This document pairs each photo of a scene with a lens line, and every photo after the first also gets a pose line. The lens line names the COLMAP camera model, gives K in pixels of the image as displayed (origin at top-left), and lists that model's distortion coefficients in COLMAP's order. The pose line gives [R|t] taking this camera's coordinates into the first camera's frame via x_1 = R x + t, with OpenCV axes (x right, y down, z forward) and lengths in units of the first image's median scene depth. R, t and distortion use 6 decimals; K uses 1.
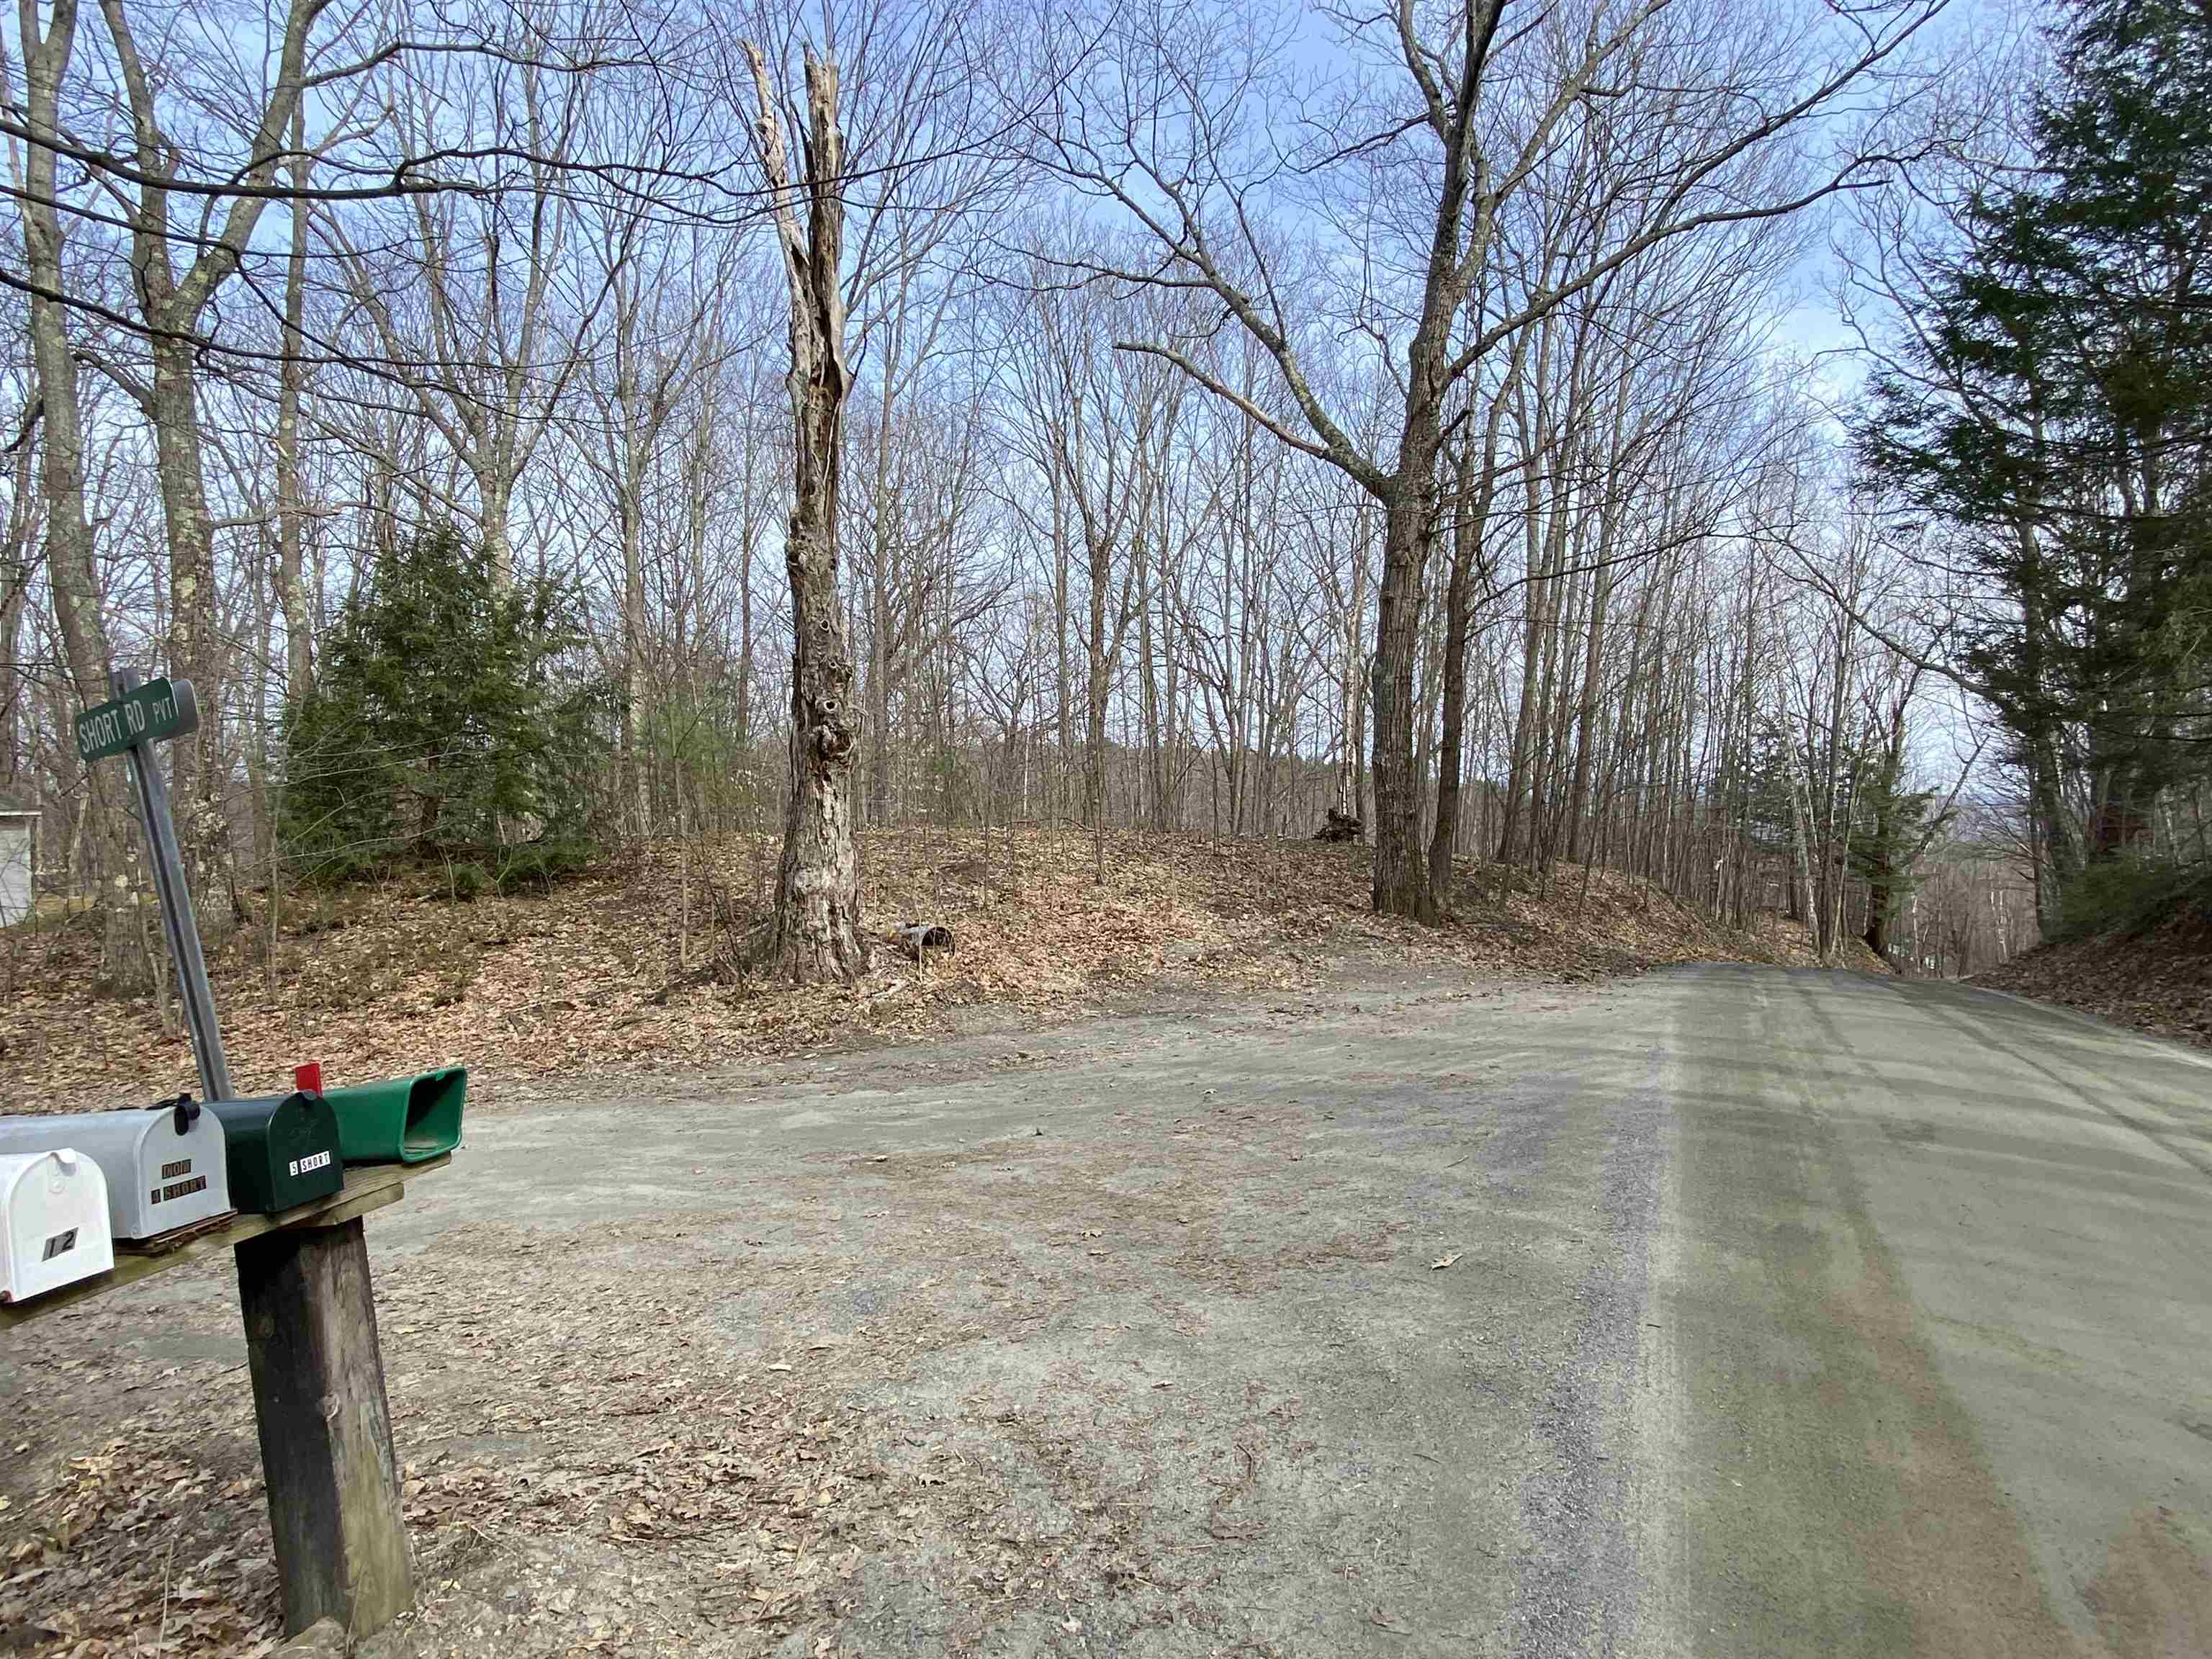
lens RADIAL K [[1161.4, 0, 1106.7], [0, 1161.4, 830.1], [0, 0, 1]] dist [-0.000381, -0.000016]
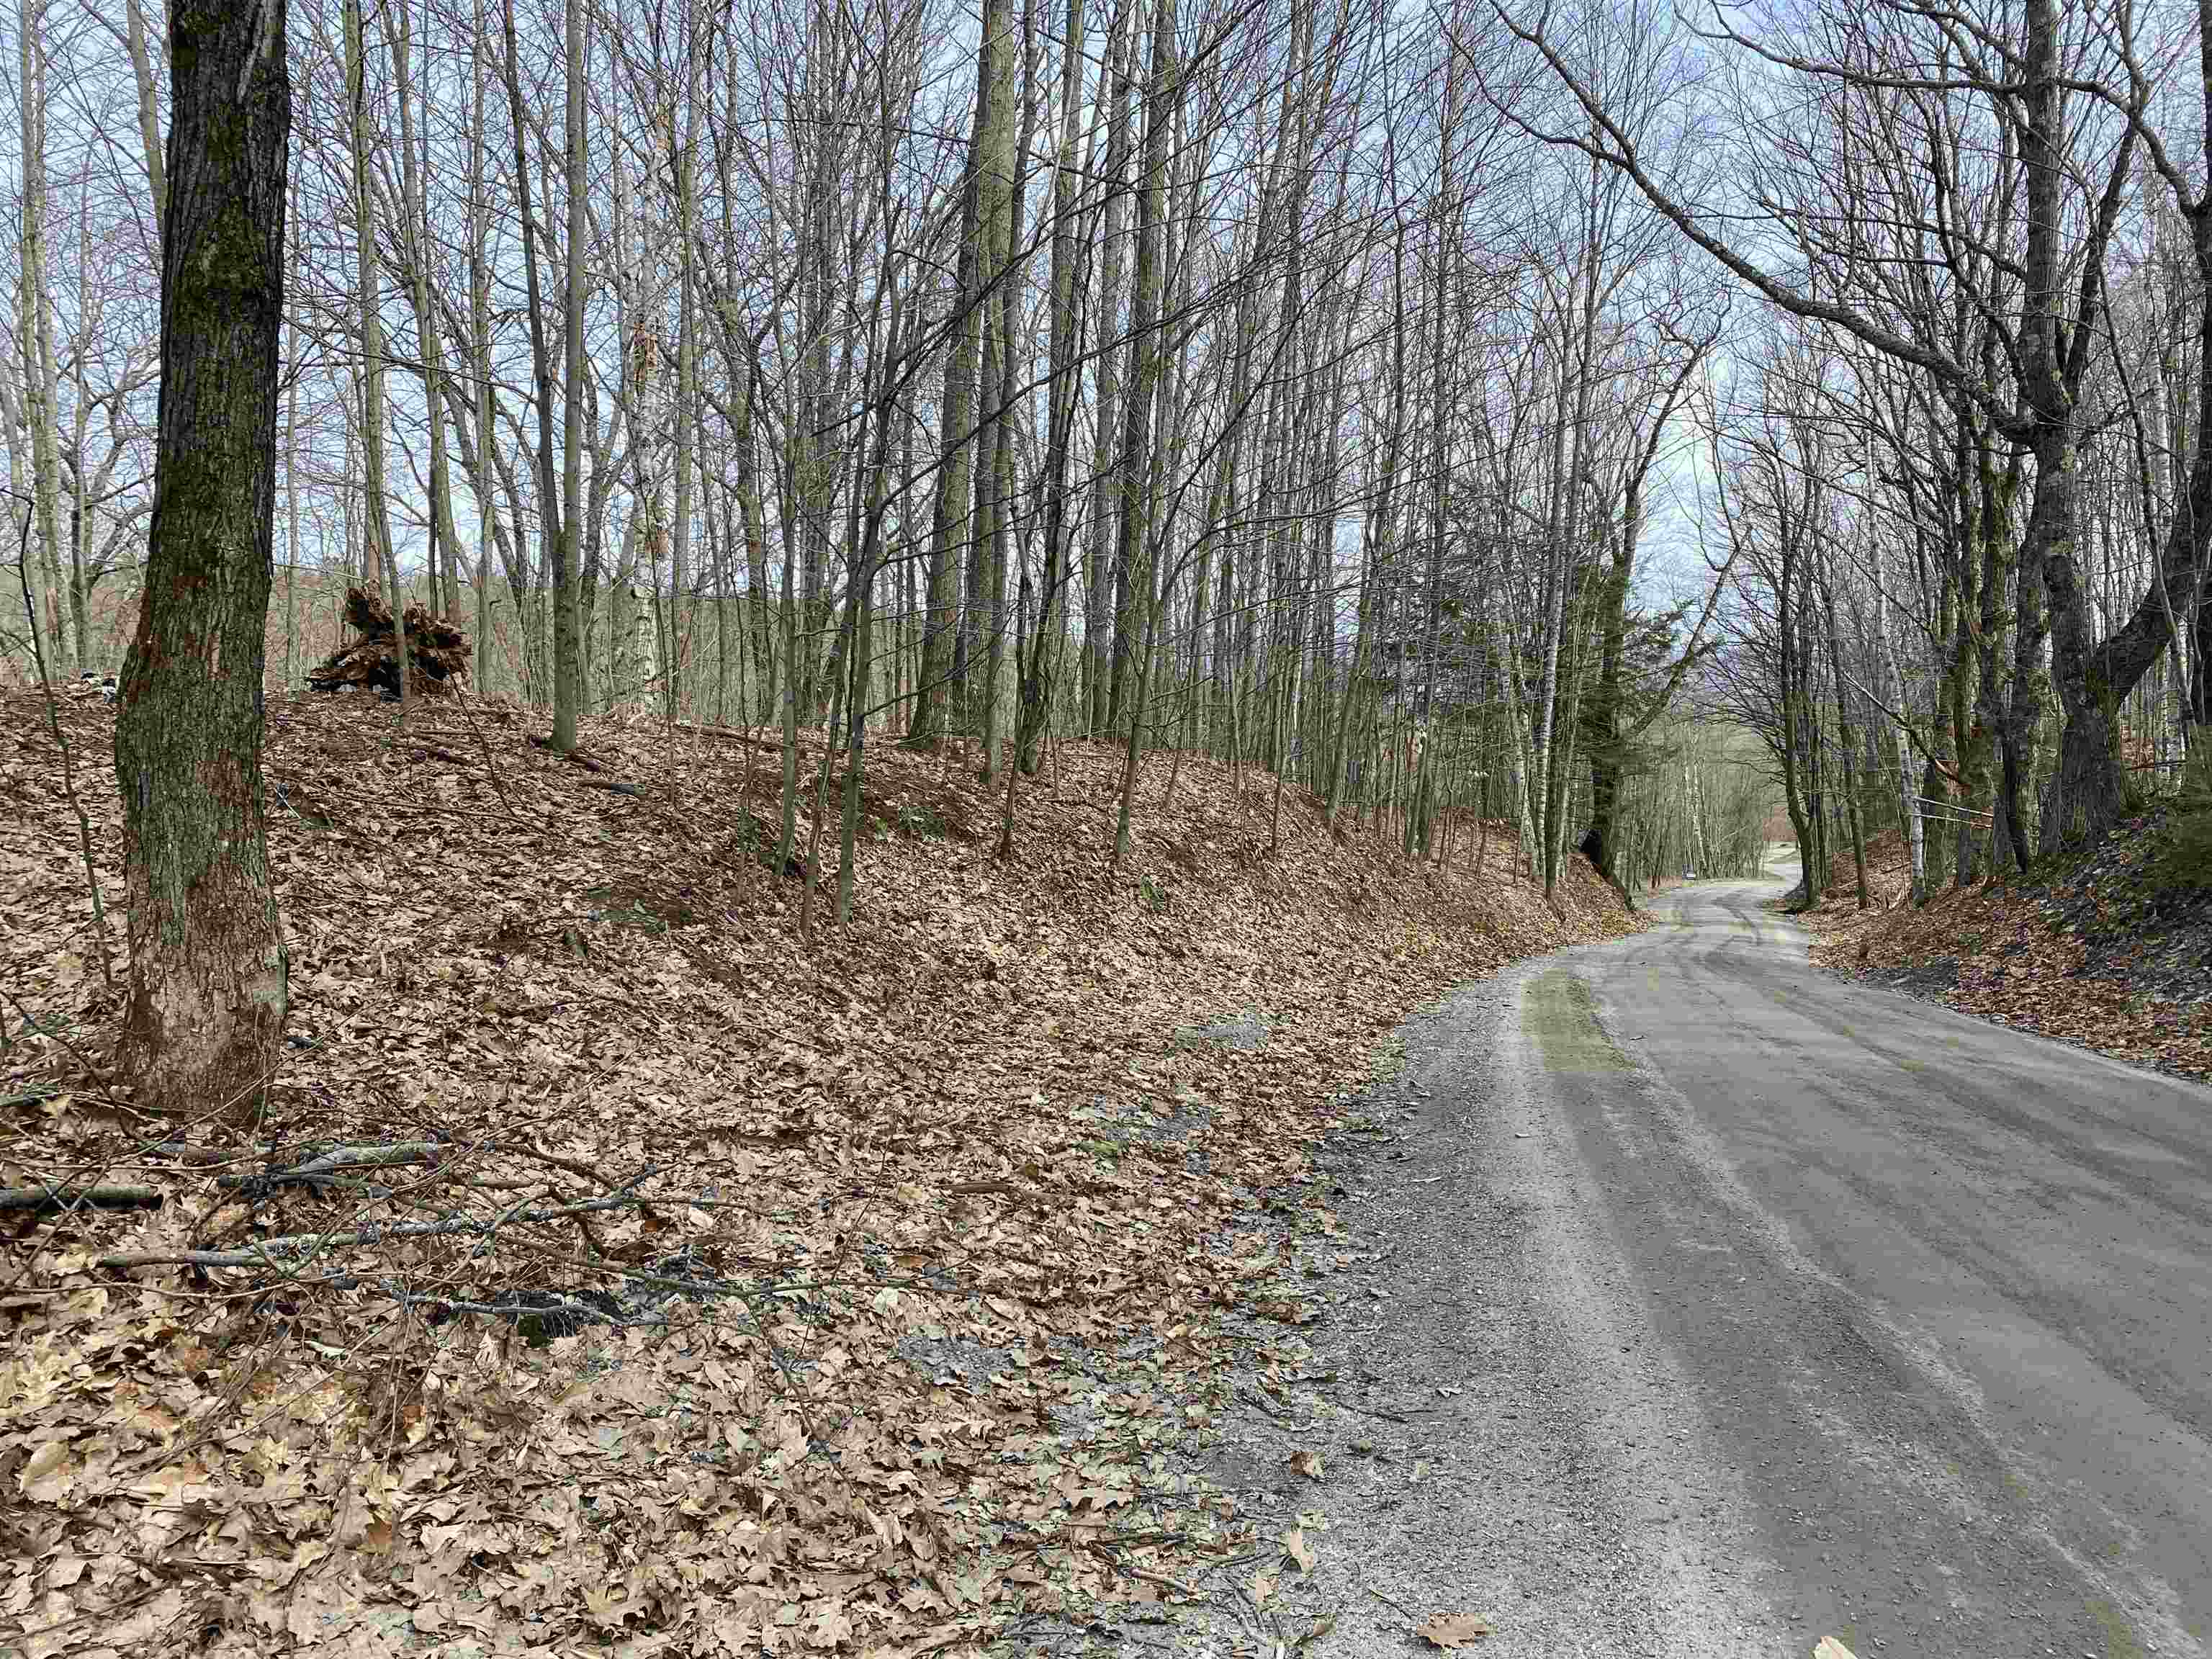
lens RADIAL K [[1675.6, 0, 1105.8], [0, 1675.6, 829.5], [0, 0, 1]] dist [0.001466, 0.000118]
pose [[0.941064, -0.036519, 0.336252, 0.137722], [0.008567, 0.996409, 0.084241, 0.005629], [-0.338121, -0.076395, 0.937997, 0.306765]]
